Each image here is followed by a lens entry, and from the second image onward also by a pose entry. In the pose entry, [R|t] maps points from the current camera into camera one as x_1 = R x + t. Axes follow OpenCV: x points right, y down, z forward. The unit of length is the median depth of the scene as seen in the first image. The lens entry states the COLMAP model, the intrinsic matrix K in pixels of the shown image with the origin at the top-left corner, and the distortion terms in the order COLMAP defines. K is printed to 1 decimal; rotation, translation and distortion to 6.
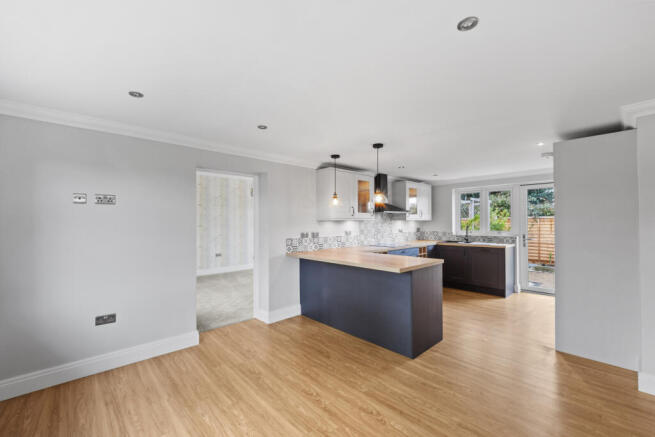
lens RADIAL K [[274.0, 0, 326.7], [0, 274.0, 217.8], [0, 0, 1]] dist [0.003308, -0.000148]
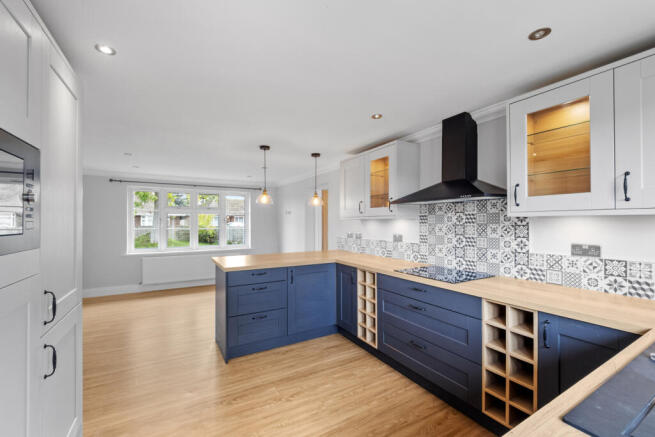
lens RADIAL K [[274.0, 0, 327.0], [0, 274.0, 222.0], [0, 0, 1]] dist [0.003308, -0.000148]
pose [[-0.212560, -0.007475, -0.977119, 0.819842], [0.003551, 0.999958, -0.008423, 0.021264], [0.977142, -0.005261, -0.212525, 1.024393]]
